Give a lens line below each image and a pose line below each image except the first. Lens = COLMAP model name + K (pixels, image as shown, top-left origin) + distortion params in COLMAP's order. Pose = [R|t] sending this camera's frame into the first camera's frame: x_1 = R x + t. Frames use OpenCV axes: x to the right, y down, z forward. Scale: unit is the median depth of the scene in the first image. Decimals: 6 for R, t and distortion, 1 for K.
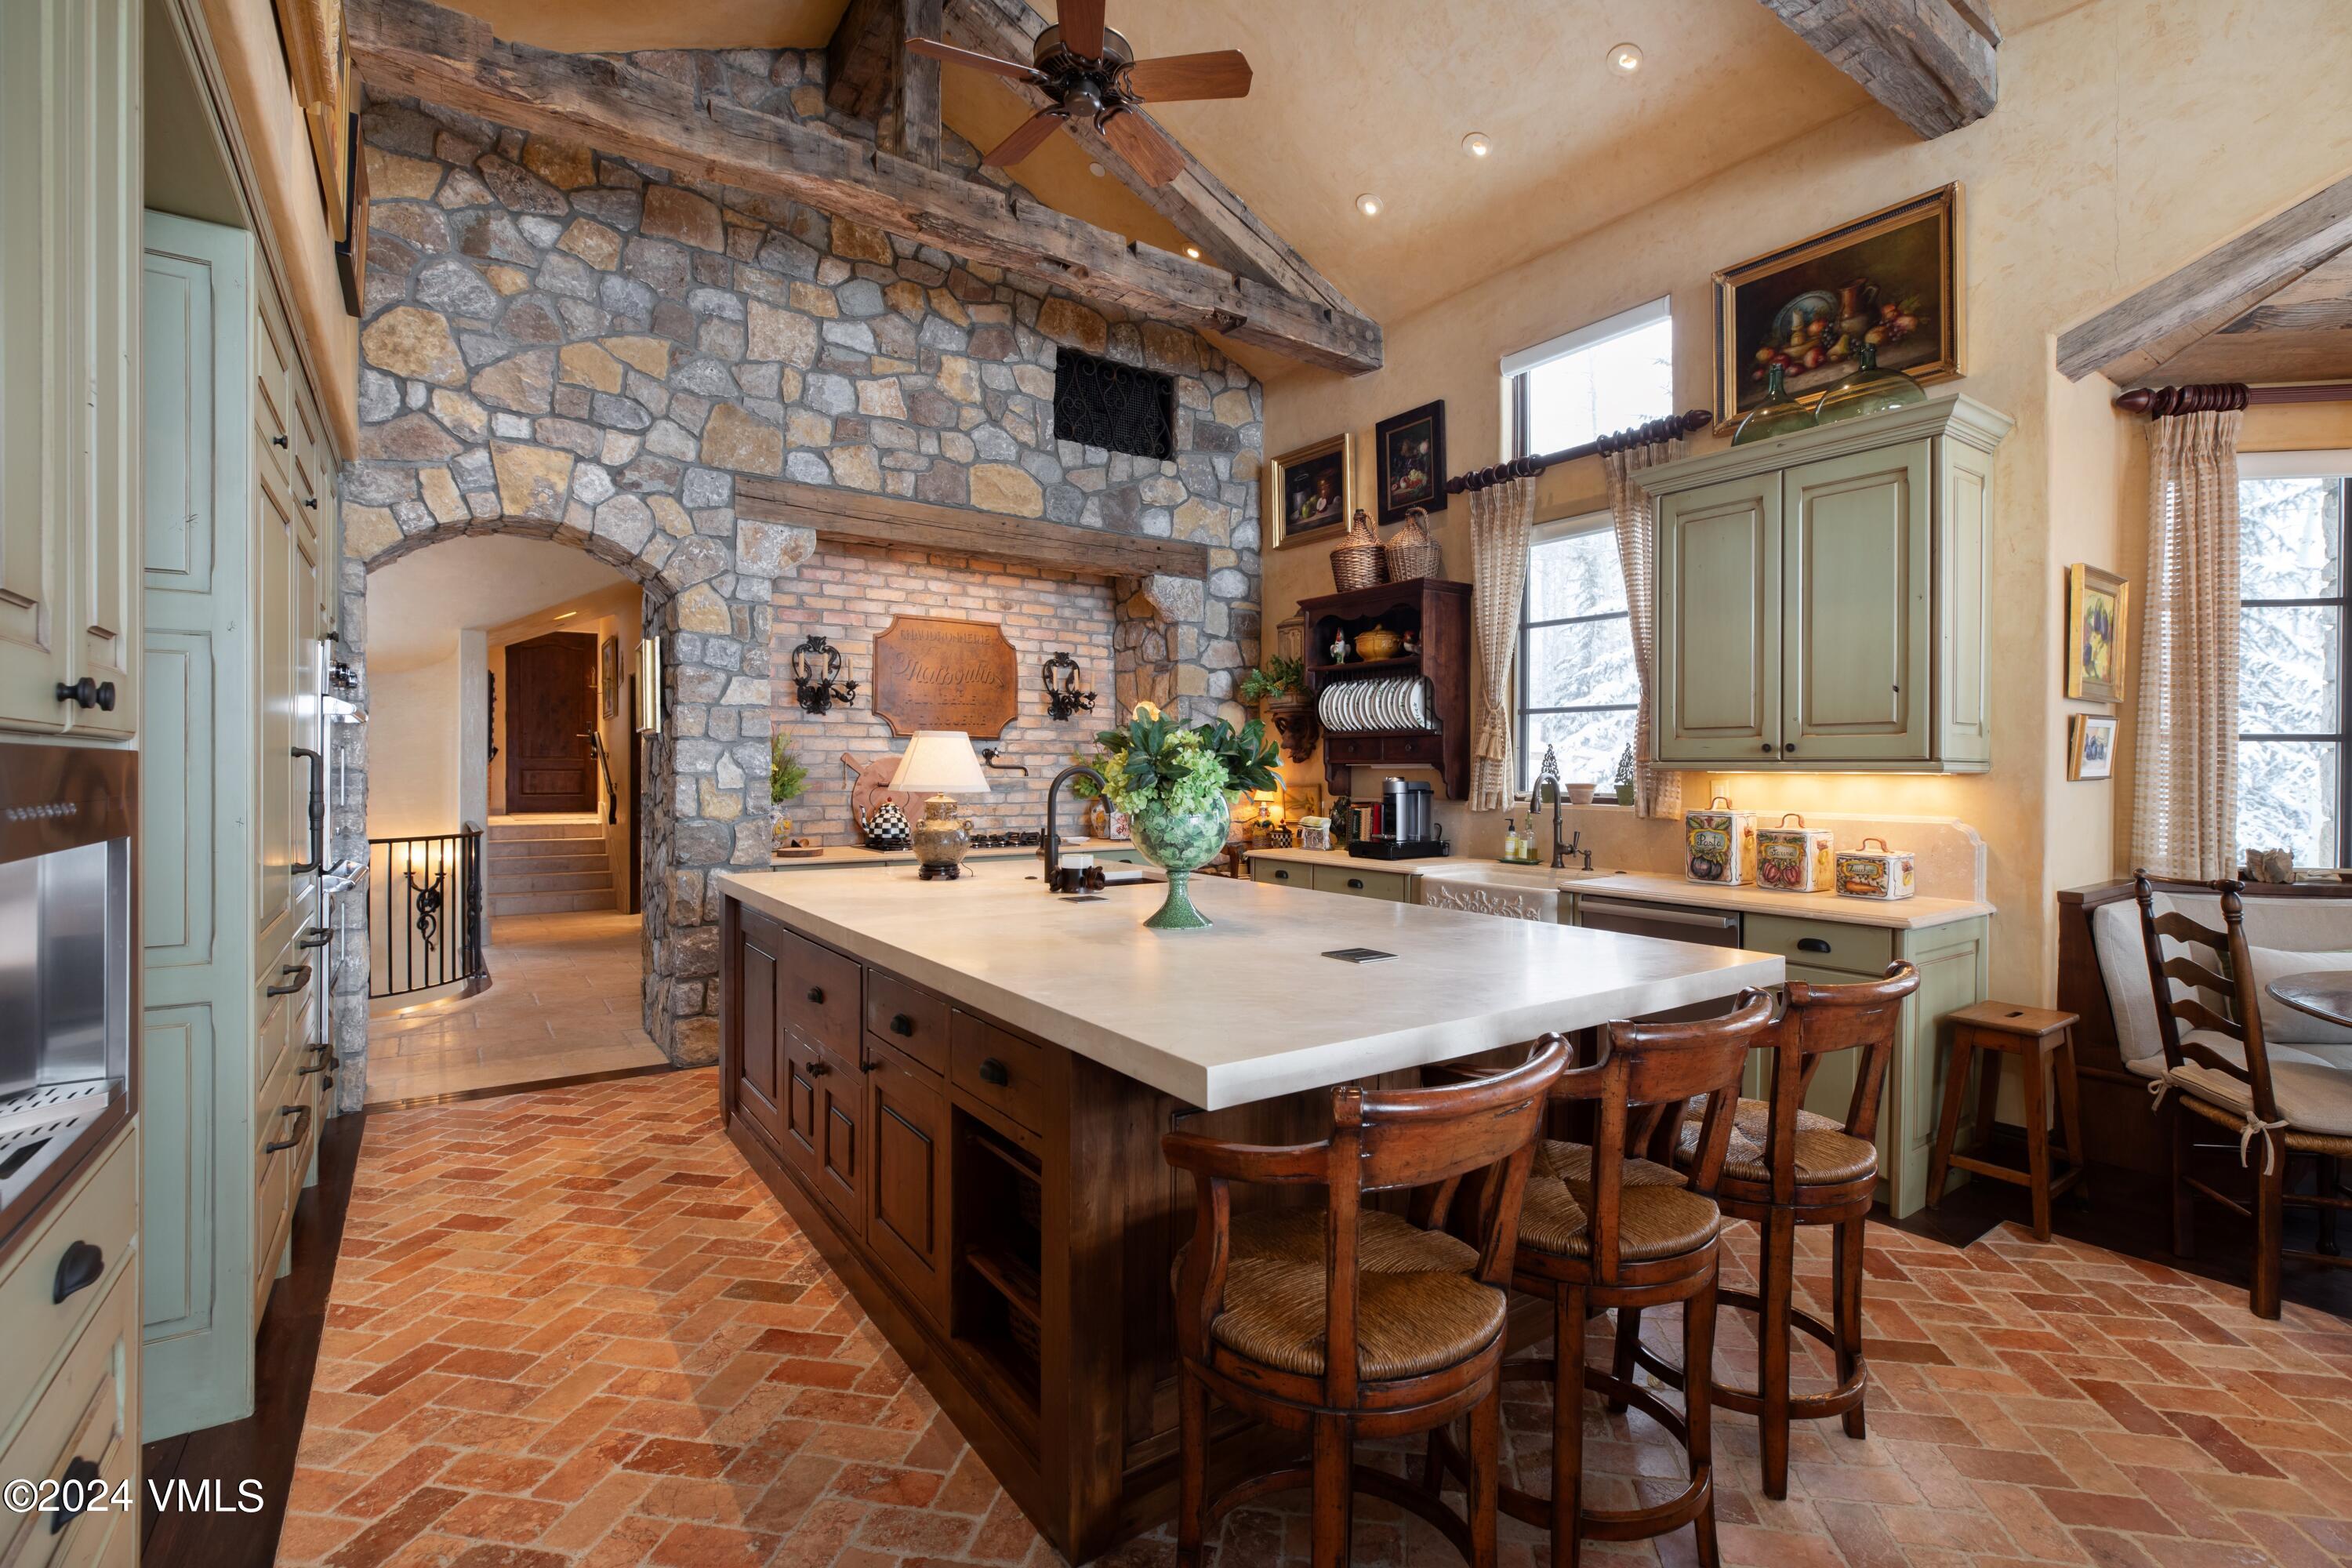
lens RADIAL K [[1064.7, 0, 1175.3], [0, 1064.7, 782.8], [0, 0, 1]] dist [-0.005482, -0.000472]
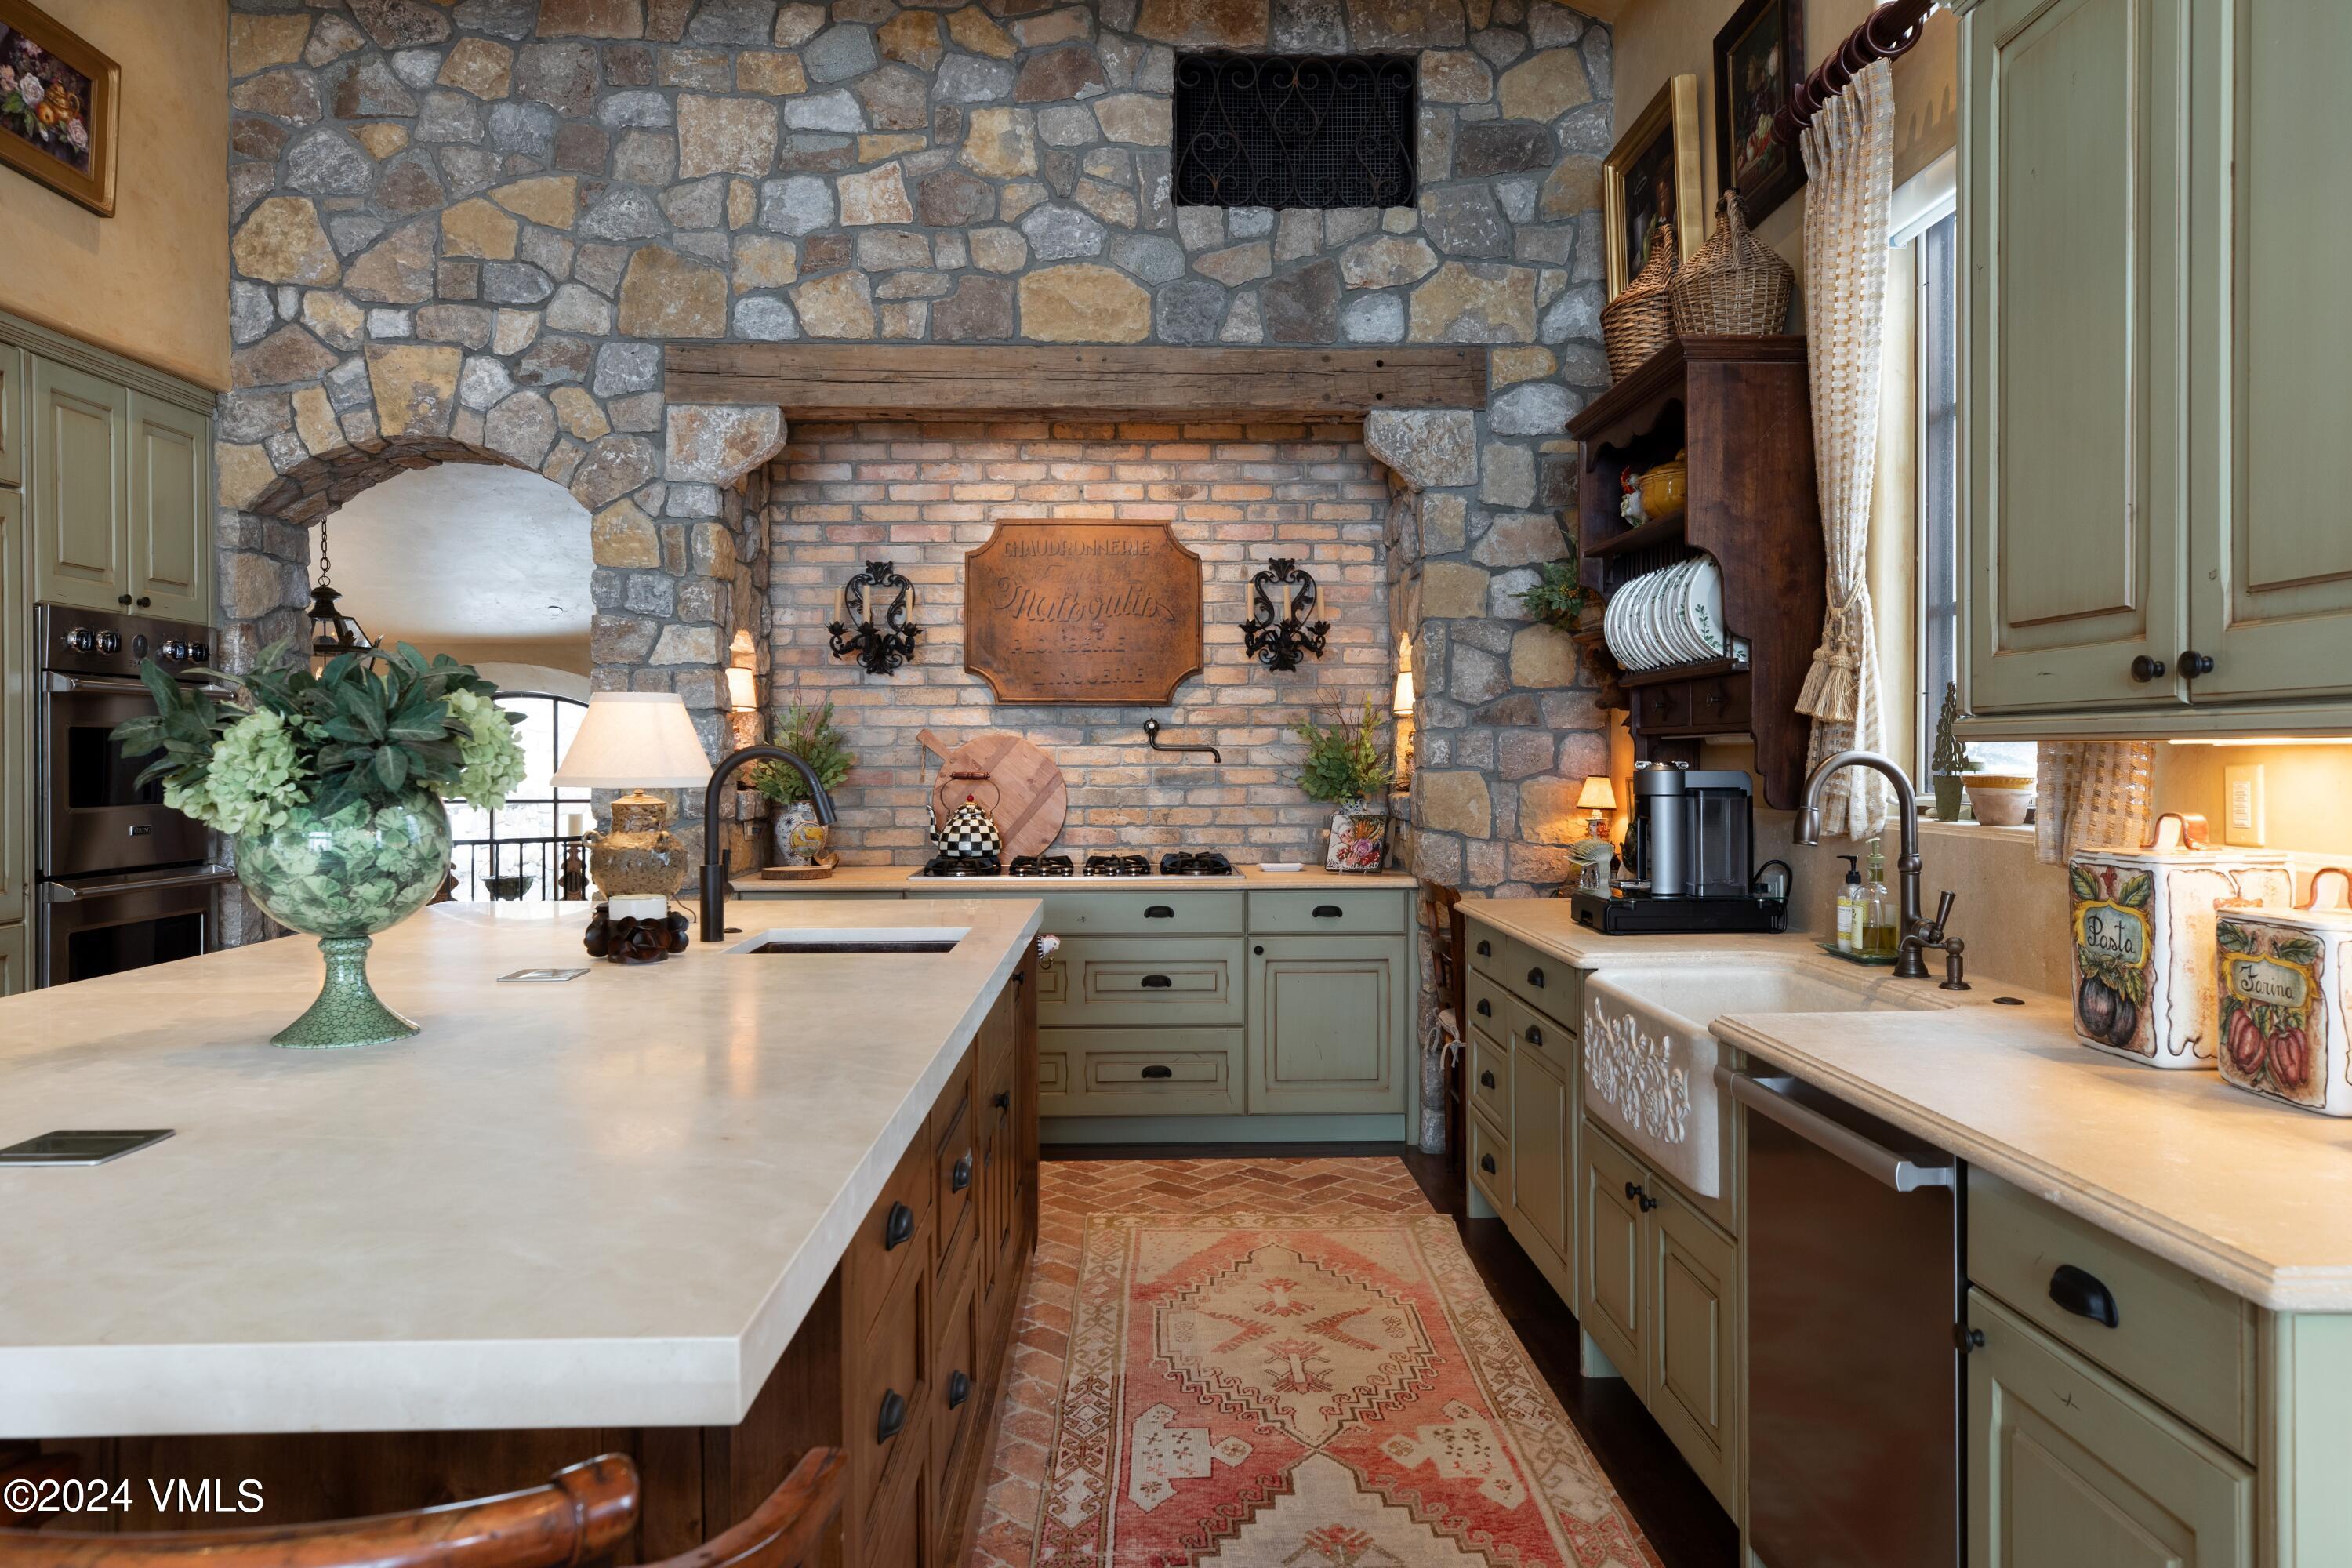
lens RADIAL K [[1514.5, 0, 1179.4], [0, 1514.5, 769.5], [0, 0, 1]] dist [0.008379, 0.006404]
pose [[0.836105, -0.001263, -0.548568, 0.409728], [-0.000106, 0.999997, -0.002464, -0.000046], [0.548569, 0.002118, 0.836103, 0.313731]]
